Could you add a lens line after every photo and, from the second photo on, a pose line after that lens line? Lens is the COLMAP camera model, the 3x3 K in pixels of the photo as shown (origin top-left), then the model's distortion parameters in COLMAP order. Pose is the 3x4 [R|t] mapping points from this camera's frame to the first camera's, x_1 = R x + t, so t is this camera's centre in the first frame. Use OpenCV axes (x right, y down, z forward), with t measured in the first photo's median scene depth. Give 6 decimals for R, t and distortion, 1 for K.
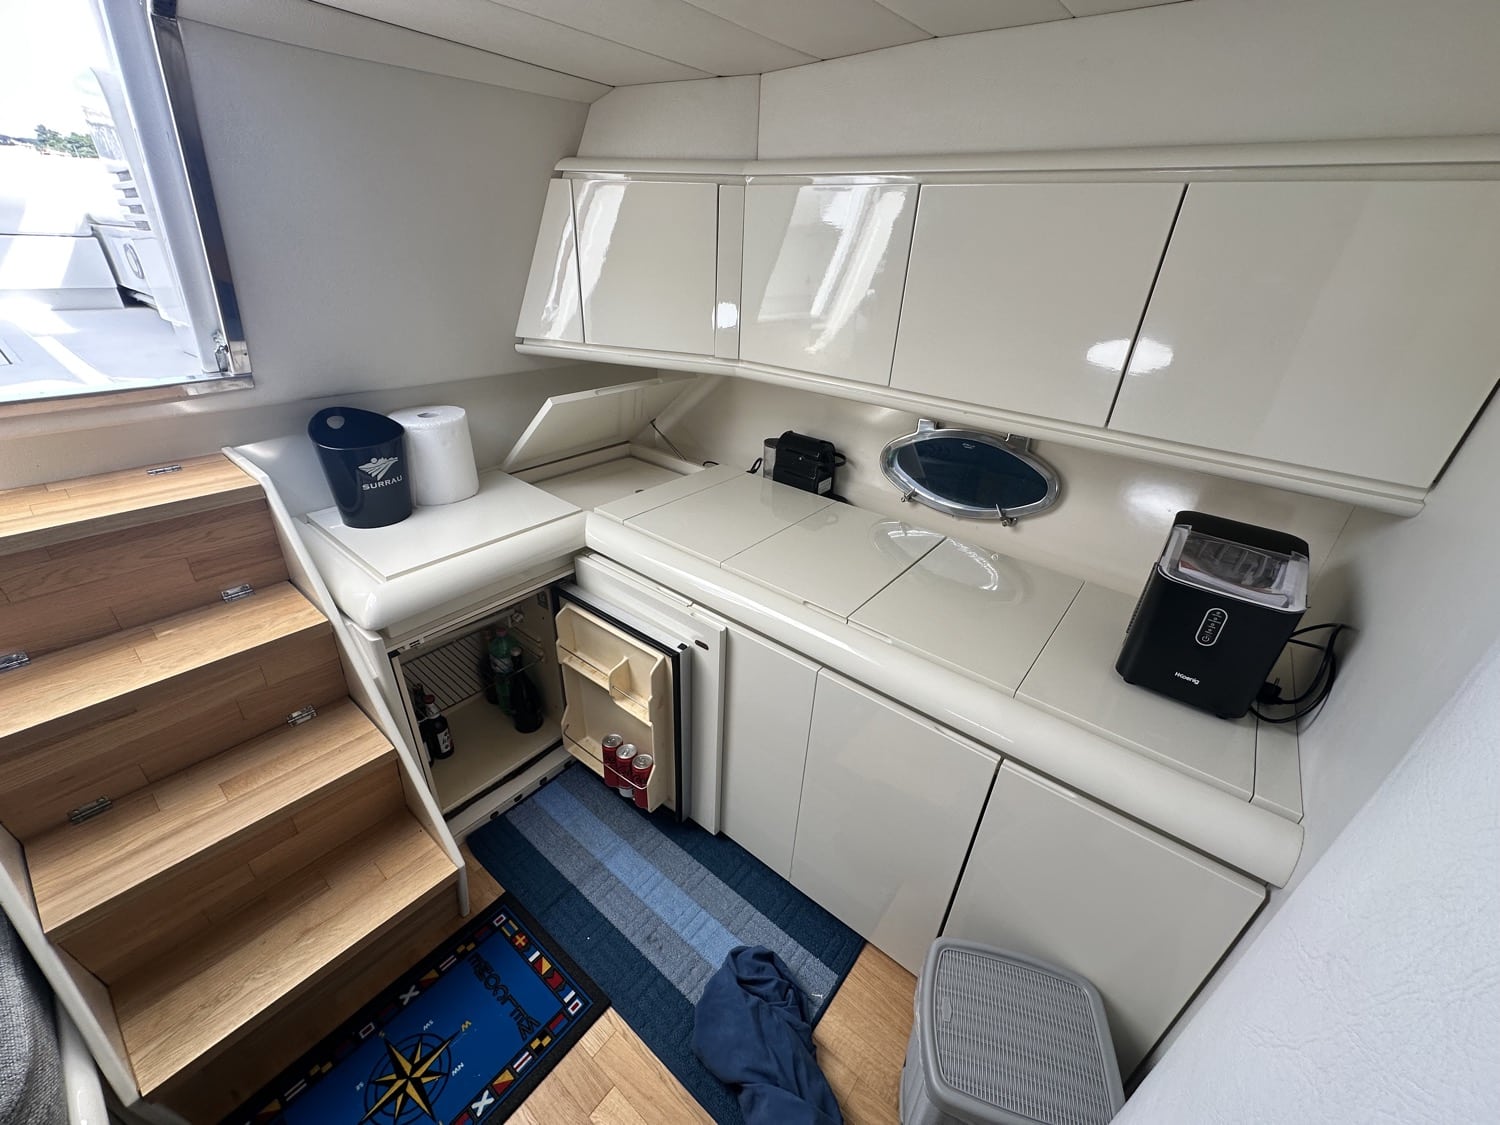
lens RADIAL K [[599.6, 0, 751.6], [0, 599.6, 564.7], [0, 0, 1]] dist [-0.003053, 0.000993]
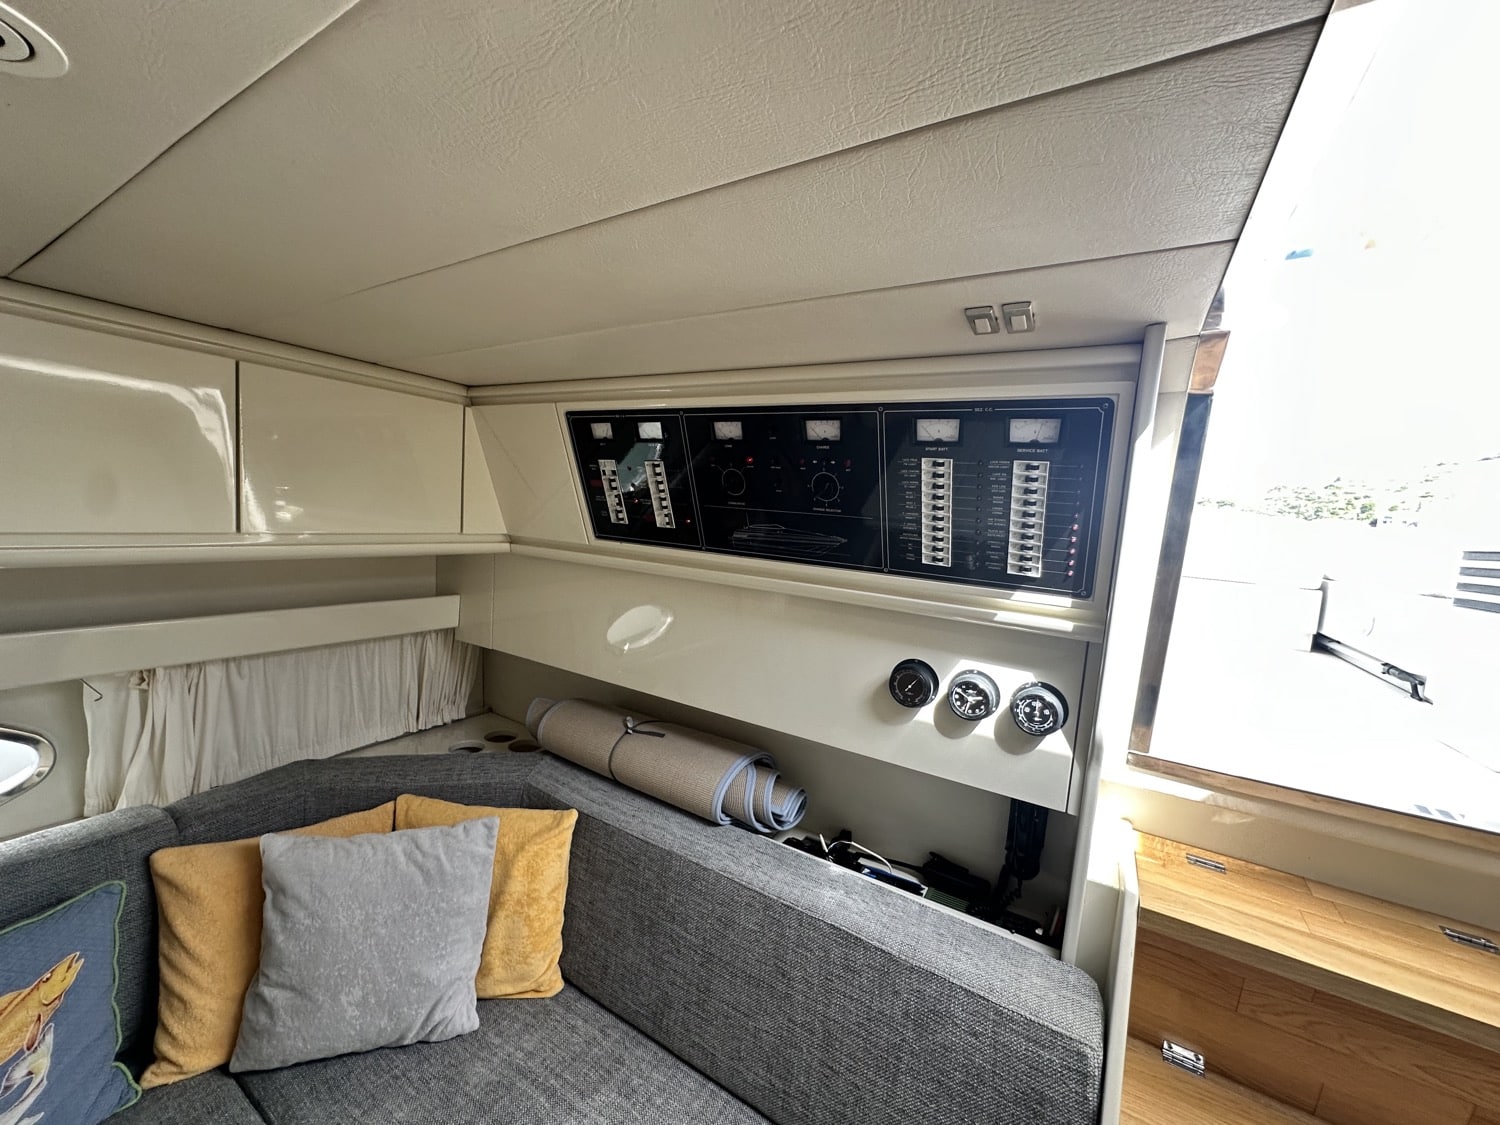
lens RADIAL K [[599.6, 0, 747.4], [0, 599.6, 565.2], [0, 0, 1]] dist [-0.003053, 0.000993]
pose [[0.132667, 0.051965, -0.989797, -0.423537], [-0.528245, 0.848686, -0.026247, -0.064998], [0.838664, 0.526338, 0.140043, -0.010478]]
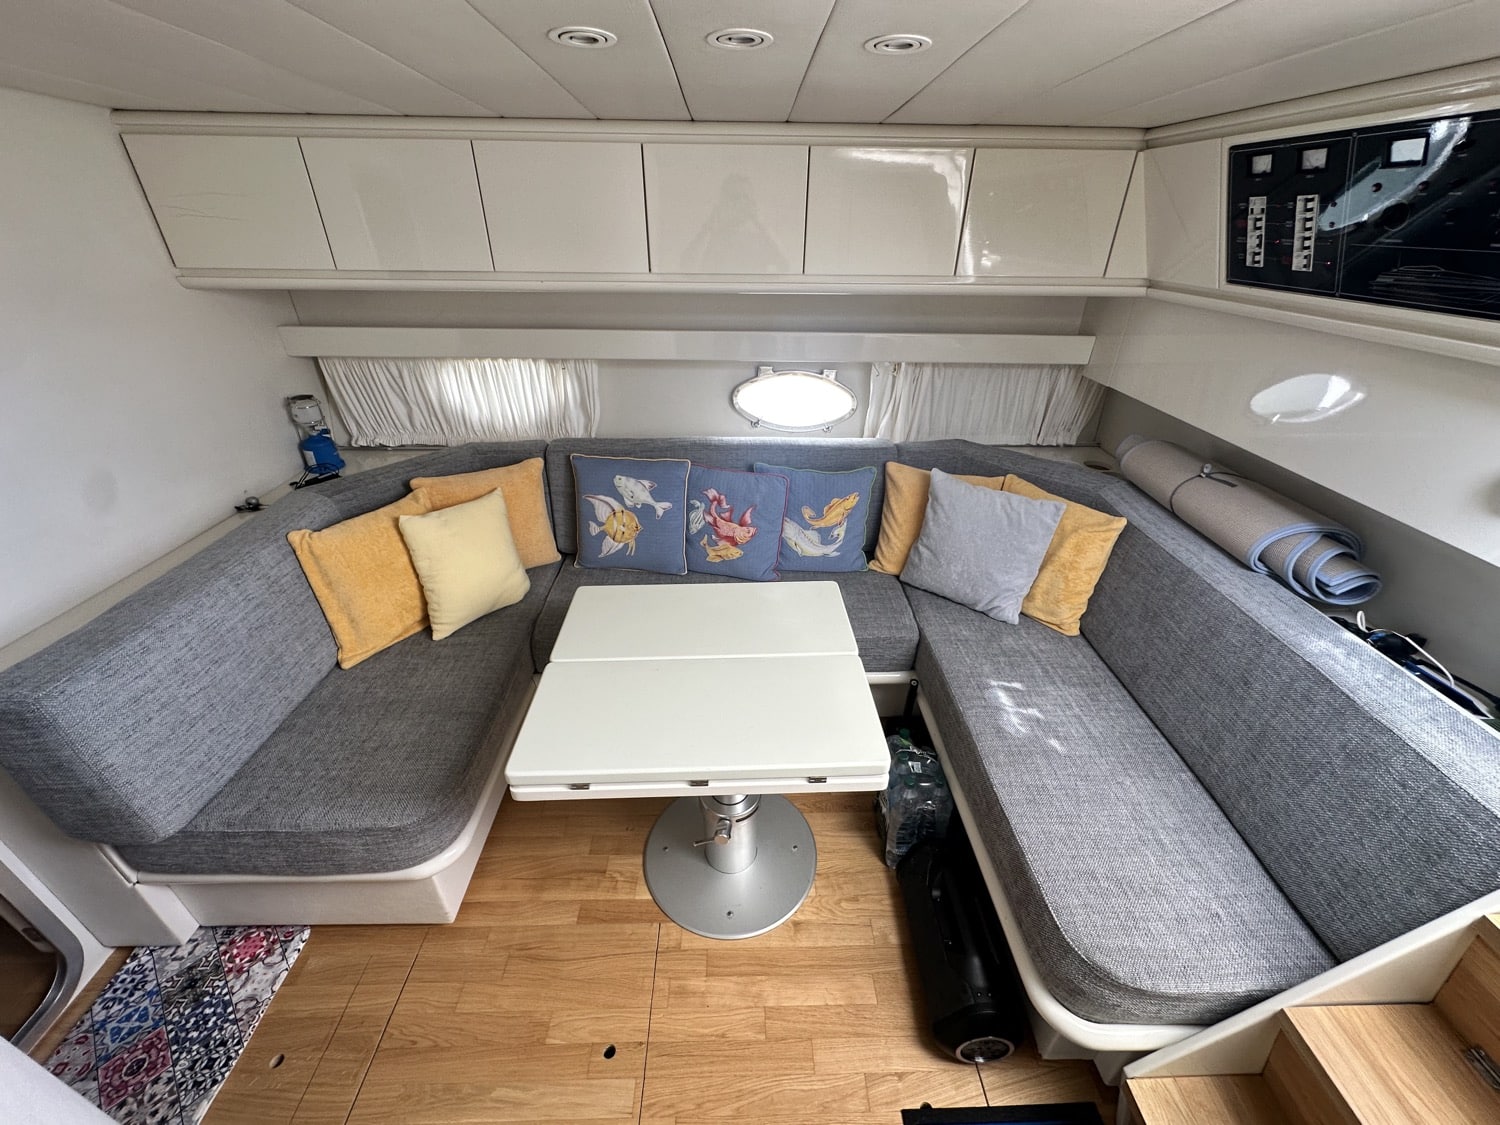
lens RADIAL K [[599.6, 0, 752.7], [0, 599.6, 561.6], [0, 0, 1]] dist [-0.003053, 0.000993]
pose [[-0.764878, 0.268552, -0.585527, -0.059801], [-0.351369, 0.587902, 0.728636, -0.185239], [0.539909, 0.763054, -0.355312, 0.199019]]
